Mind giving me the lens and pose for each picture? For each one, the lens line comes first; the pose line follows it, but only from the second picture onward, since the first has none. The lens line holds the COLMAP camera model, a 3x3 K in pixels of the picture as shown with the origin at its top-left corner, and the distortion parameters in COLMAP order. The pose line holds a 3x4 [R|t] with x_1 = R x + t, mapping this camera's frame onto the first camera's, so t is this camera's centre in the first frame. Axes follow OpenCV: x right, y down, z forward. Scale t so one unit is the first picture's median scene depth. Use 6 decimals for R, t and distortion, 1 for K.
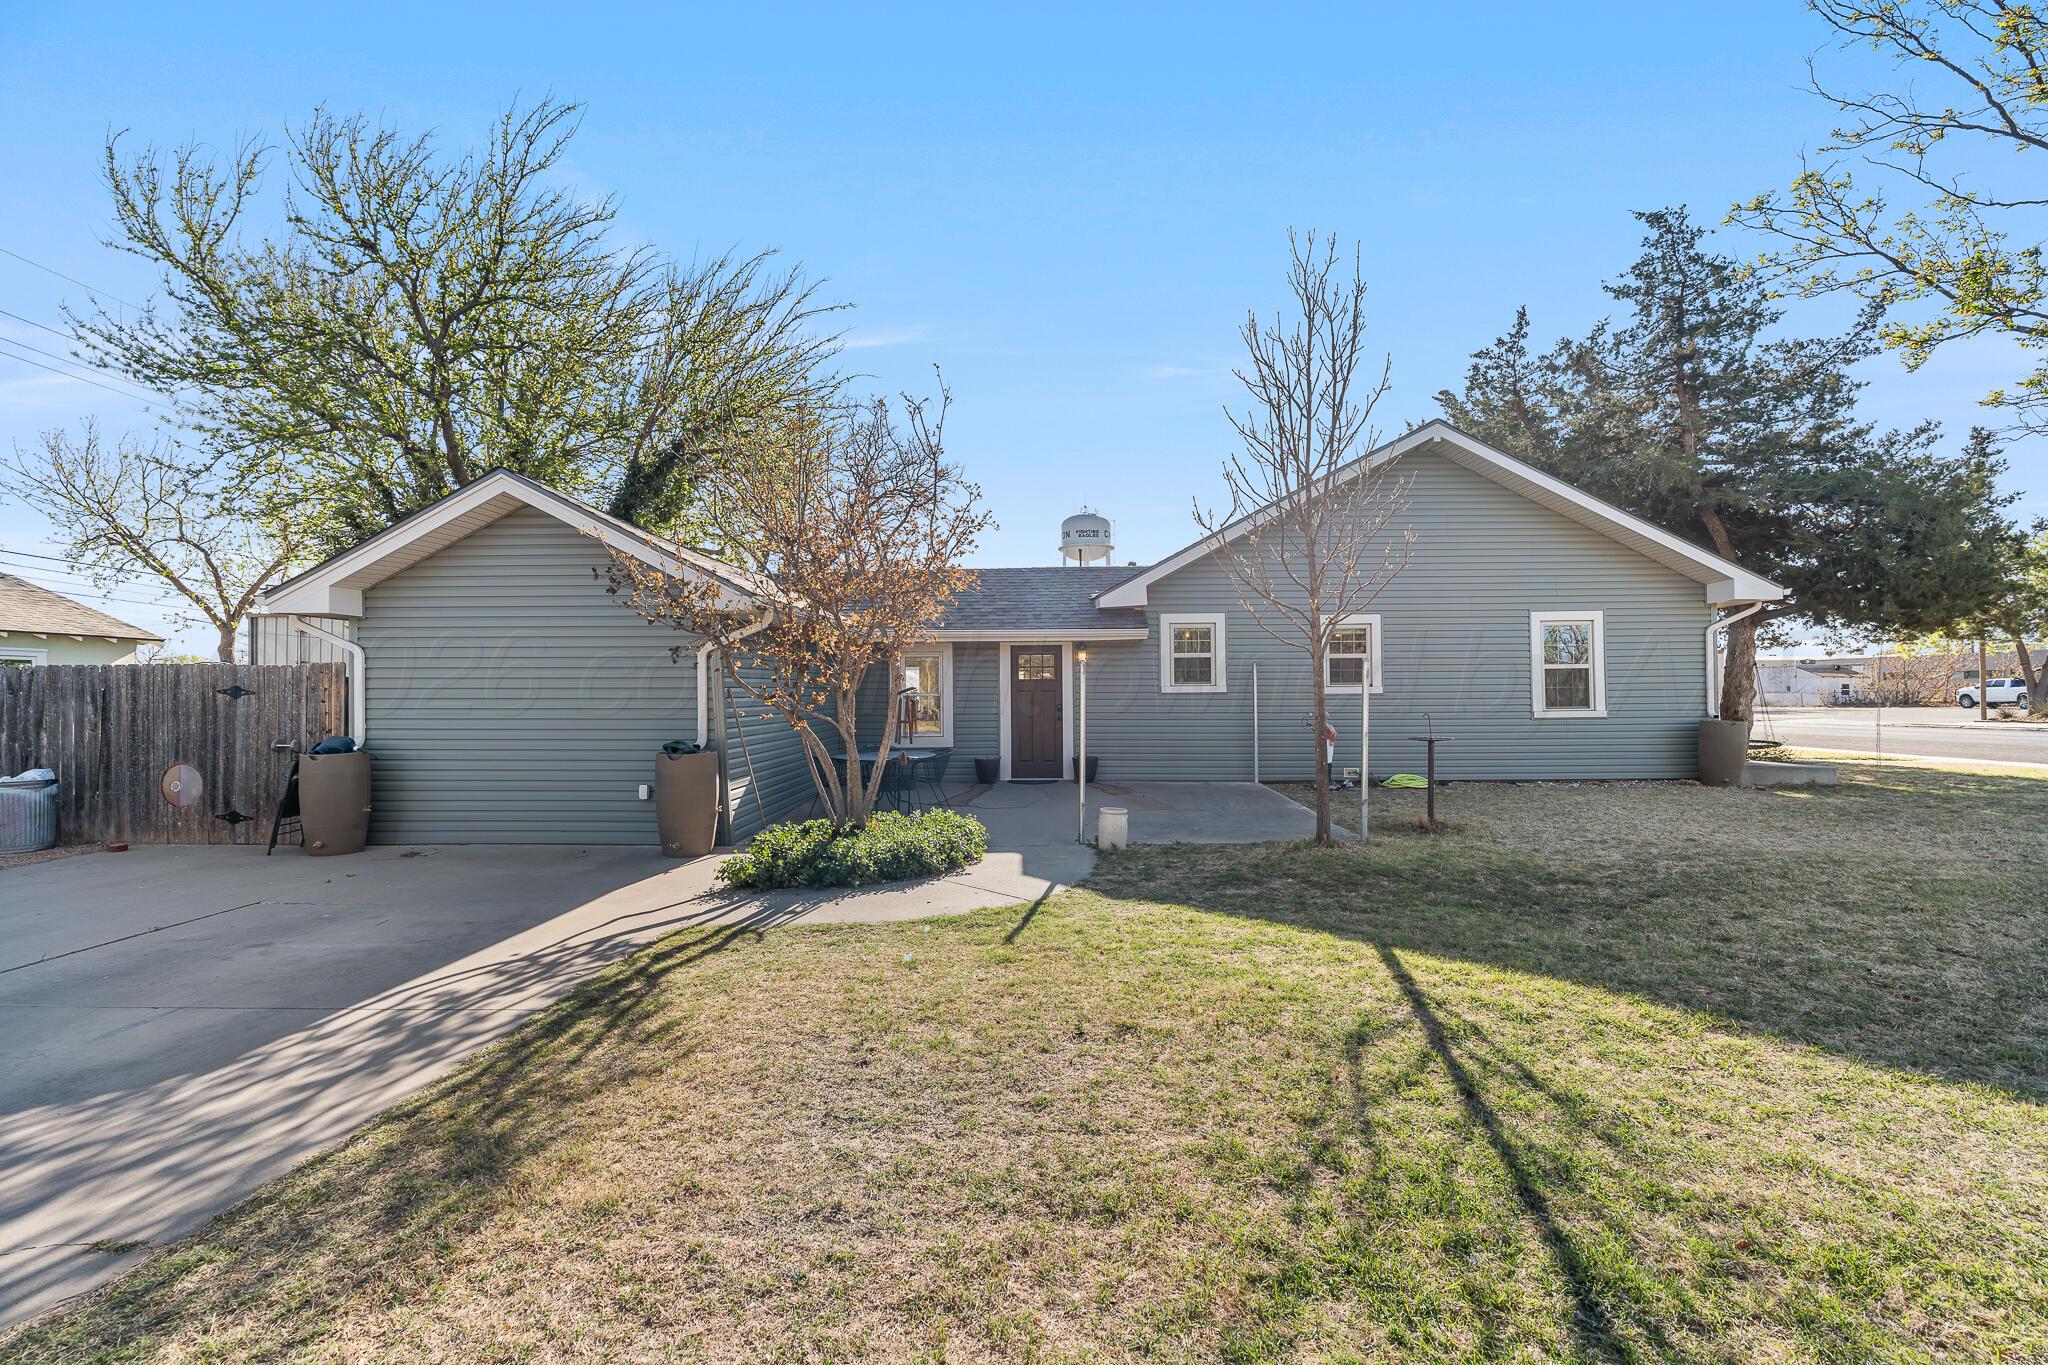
lens RADIAL K [[933.5, 0, 1022.5], [0, 933.5, 687.5], [0, 0, 1]] dist [-0.012256, 0.004374]
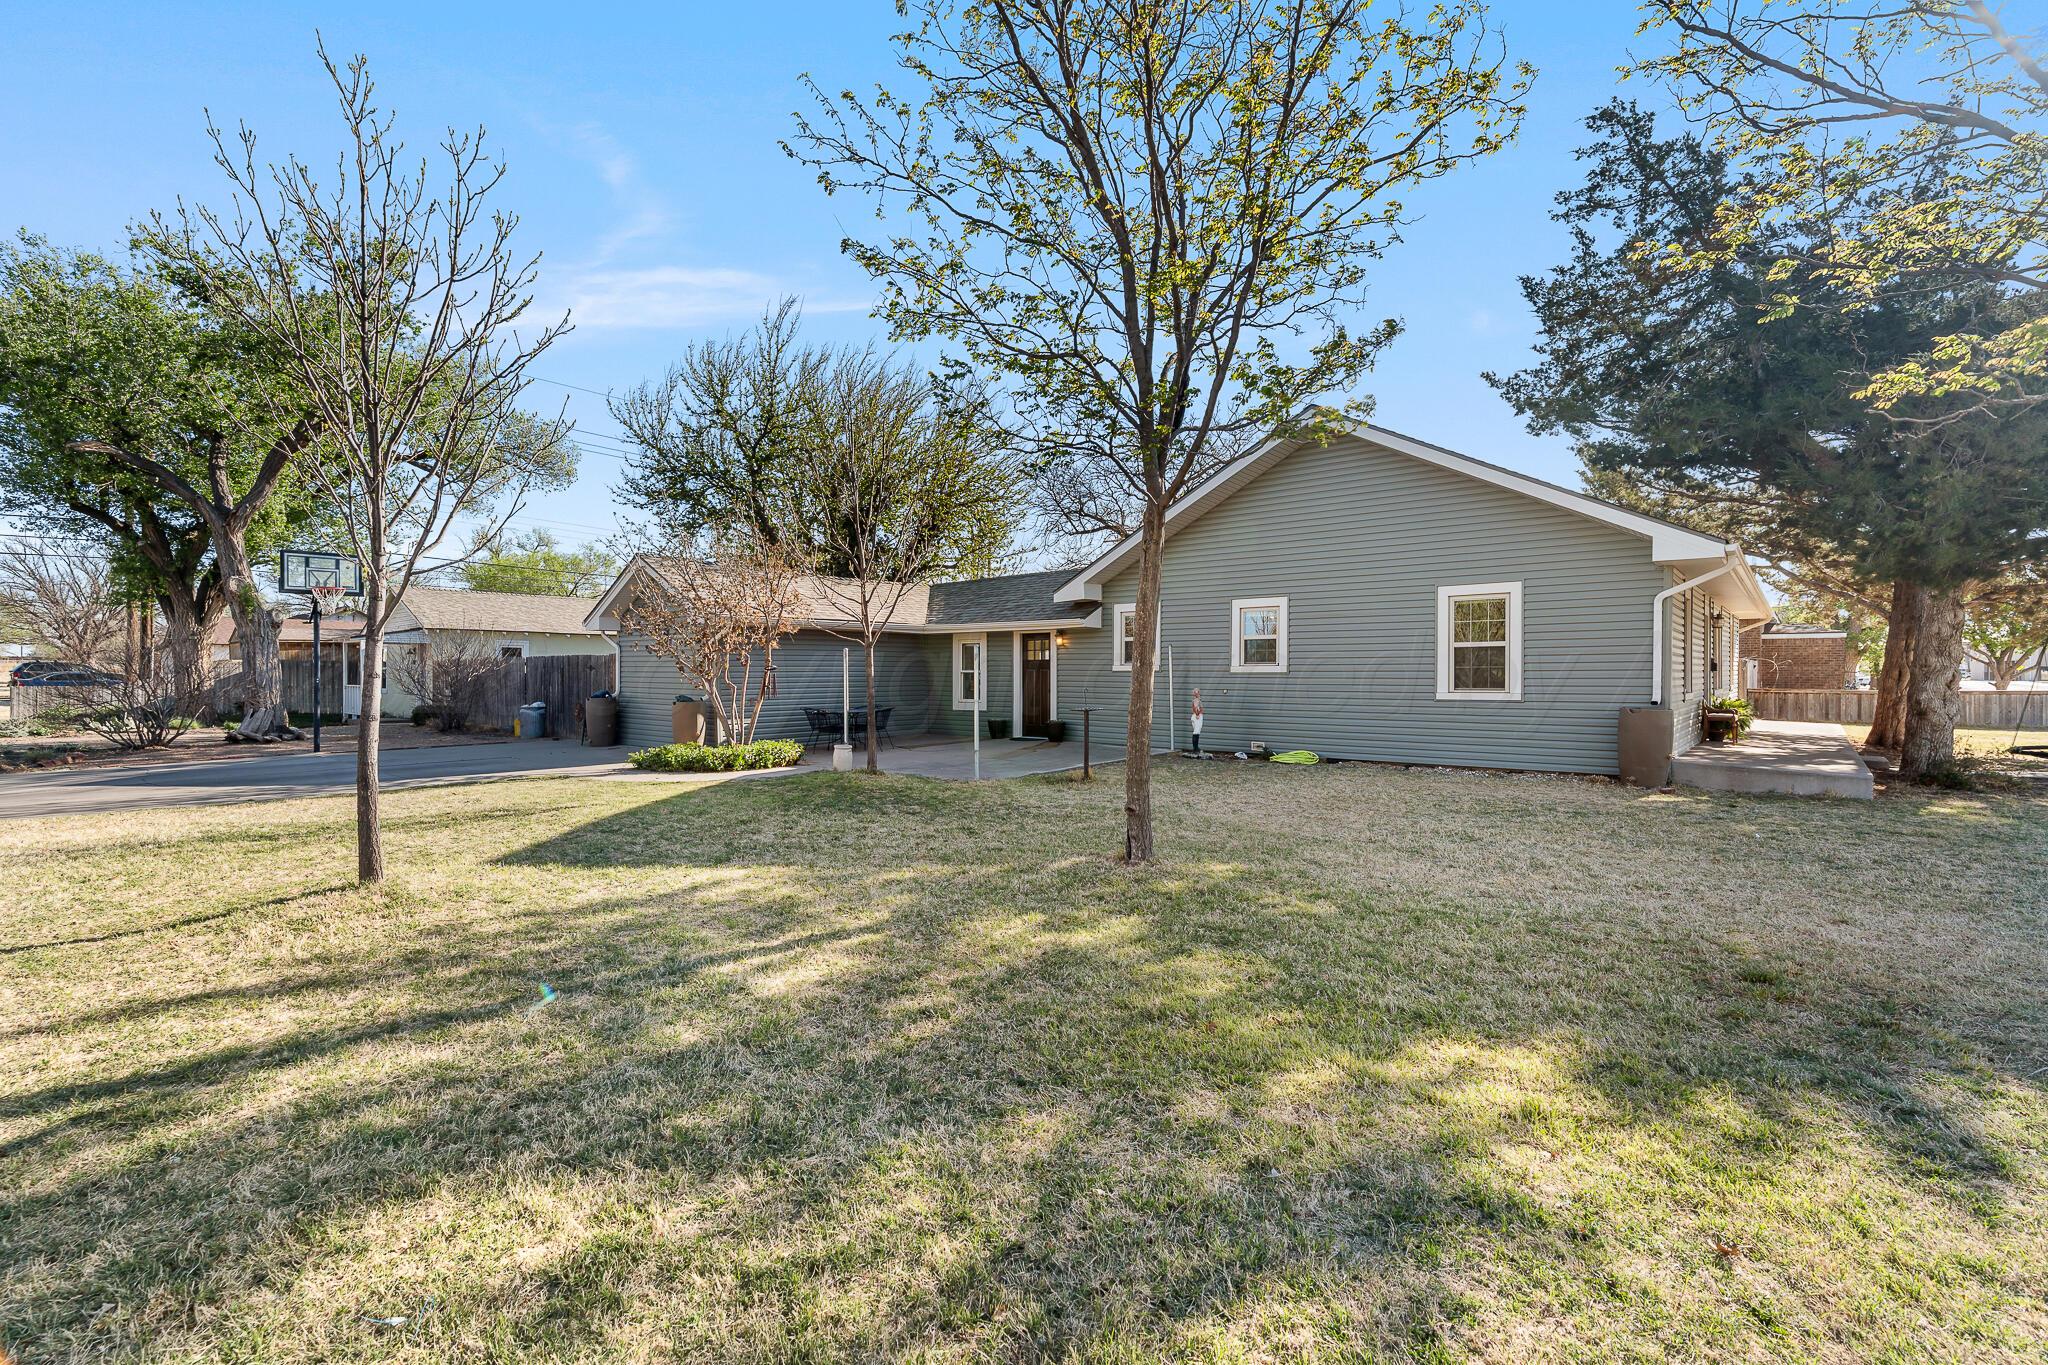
lens RADIAL K [[933.5, 0, 1024.2], [0, 933.5, 673.1], [0, 0, 1]] dist [-0.012256, 0.004374]
pose [[0.775212, 0.006632, -0.631666, 0.813612], [-0.000860, 0.999955, 0.009443, -0.002167], [0.631700, -0.006777, 0.775183, -0.000146]]
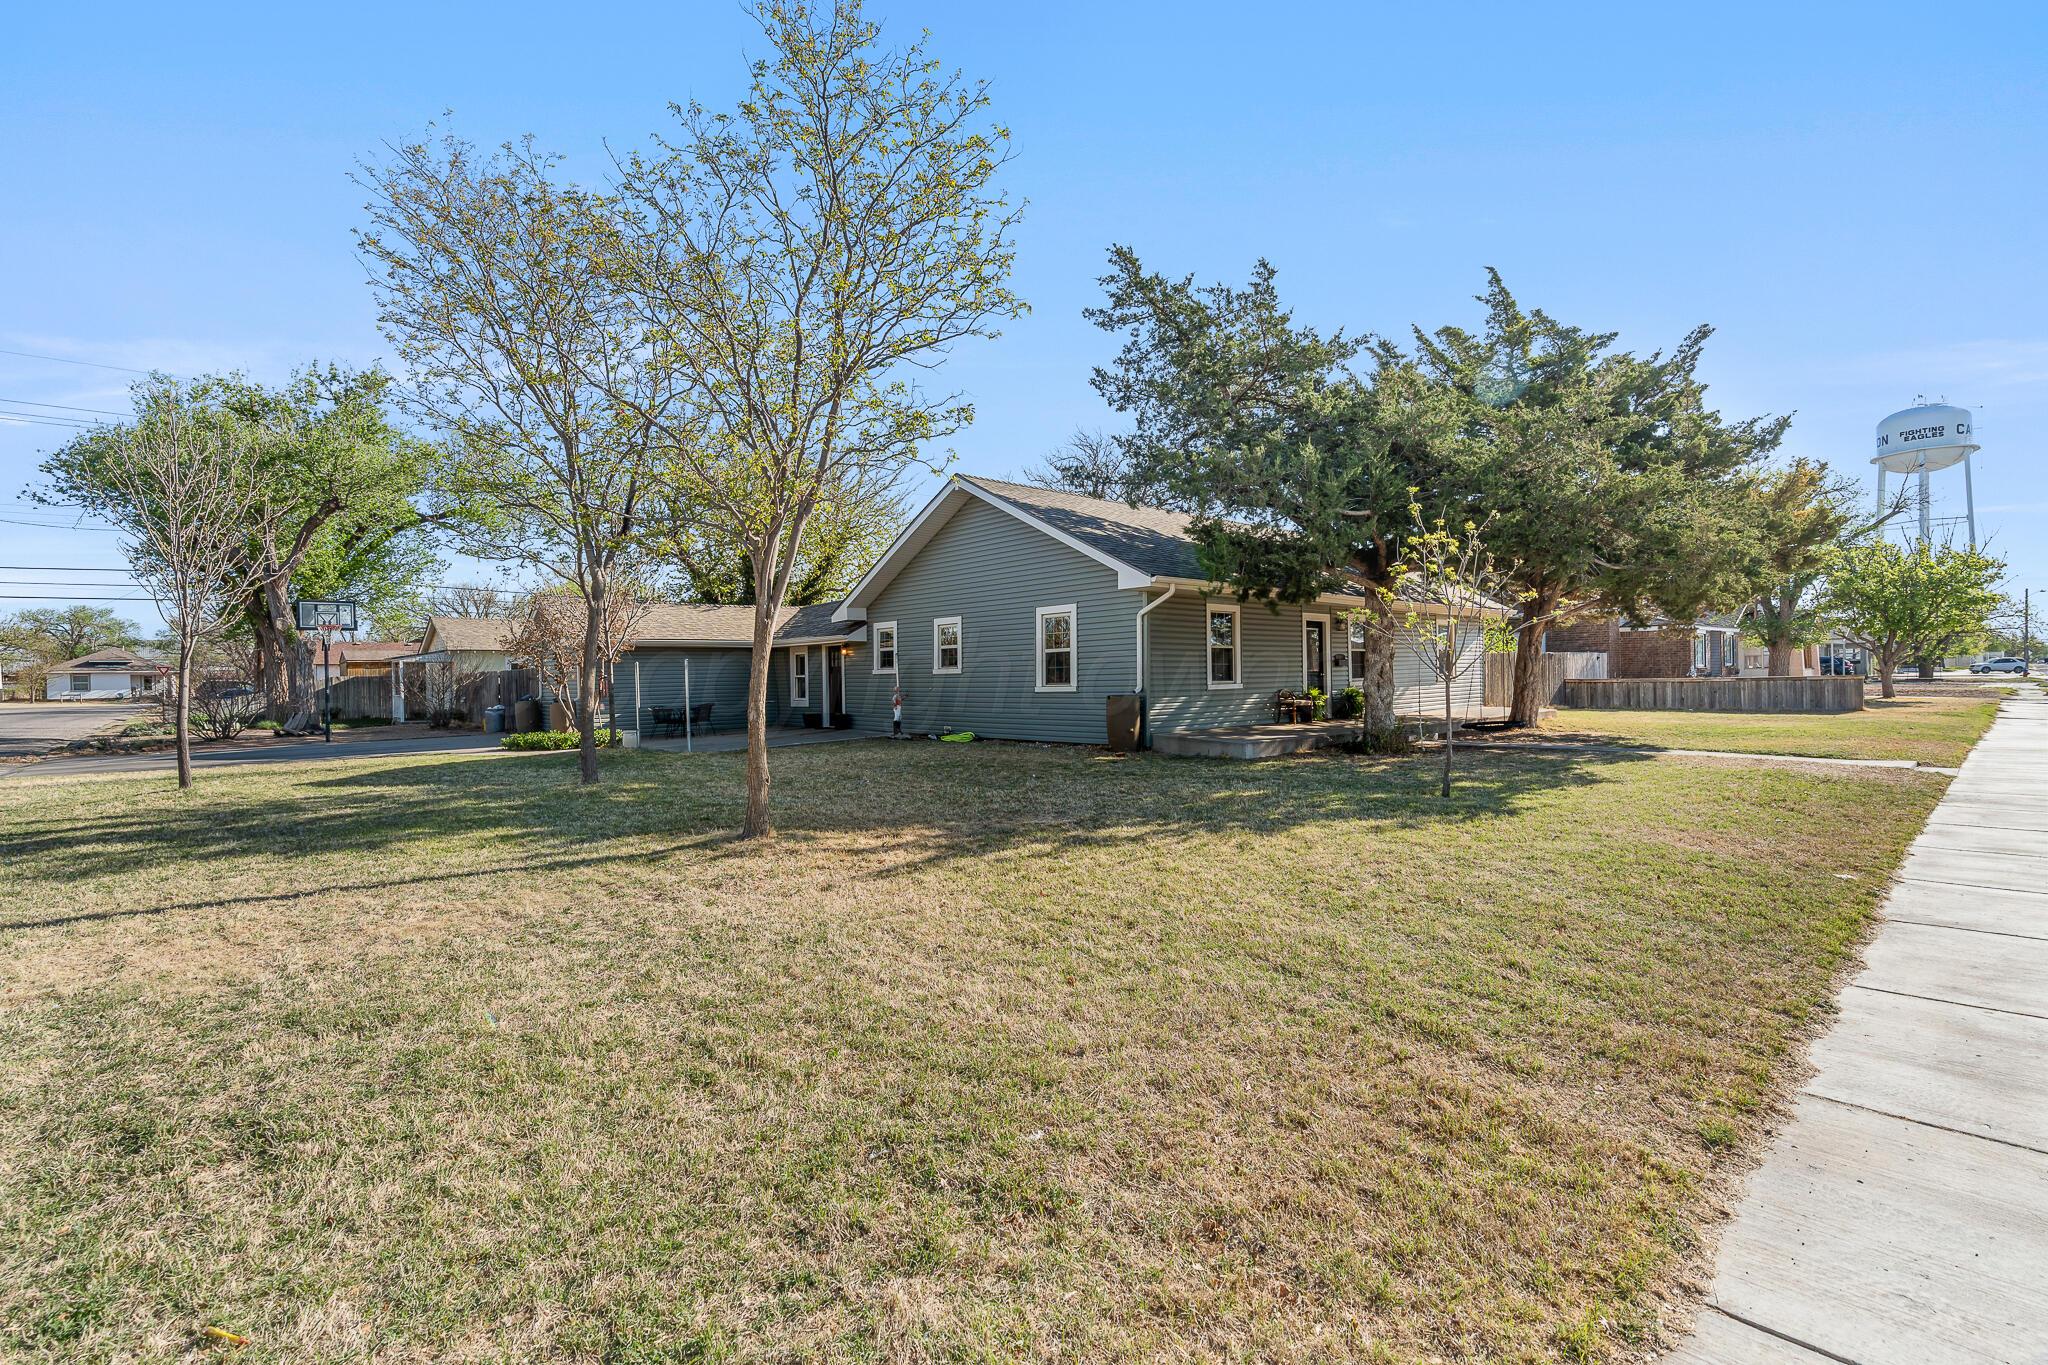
lens RADIAL K [[933.5, 0, 1023.8], [0, 933.5, 681.8], [0, 0, 1]] dist [-0.012256, 0.004374]
pose [[0.685167, -0.000806, -0.728385, 1.444775], [0.018611, 0.999692, 0.016401, -0.002125], [0.728148, -0.024793, 0.684971, 0.119171]]
